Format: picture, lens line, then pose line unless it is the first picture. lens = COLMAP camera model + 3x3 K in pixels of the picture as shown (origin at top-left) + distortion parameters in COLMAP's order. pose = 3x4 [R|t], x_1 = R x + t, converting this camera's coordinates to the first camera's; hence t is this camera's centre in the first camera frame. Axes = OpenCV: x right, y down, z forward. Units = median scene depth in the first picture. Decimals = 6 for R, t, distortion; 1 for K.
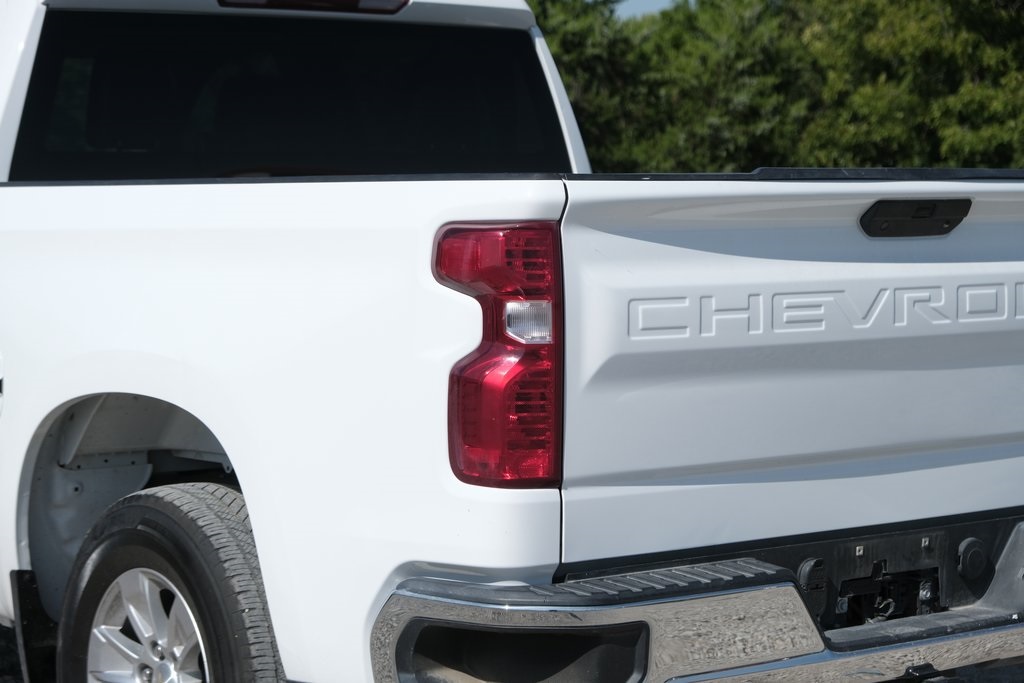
lens RADIAL K [[2400.5, 0, 557.9], [0, 2400.5, 371.9], [0, 0, 1]] dist [0.063413, 0.000000]
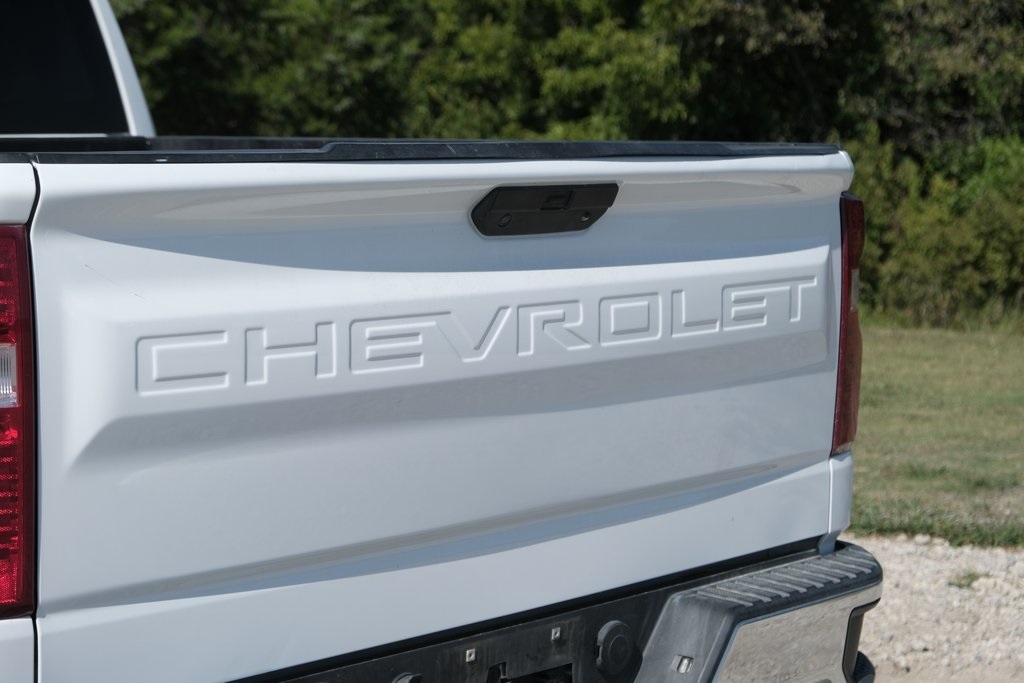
lens RADIAL K [[2086.9, 0, 534.9], [0, 2086.9, 324.4], [0, 0, 1]] dist [-0.042004, 0.000000]
pose [[0.987559, -0.001323, 0.157243, 0.043144], [-0.002528, 0.999702, 0.024290, -0.043445], [-0.157228, -0.024385, 0.987261, 0.356250]]
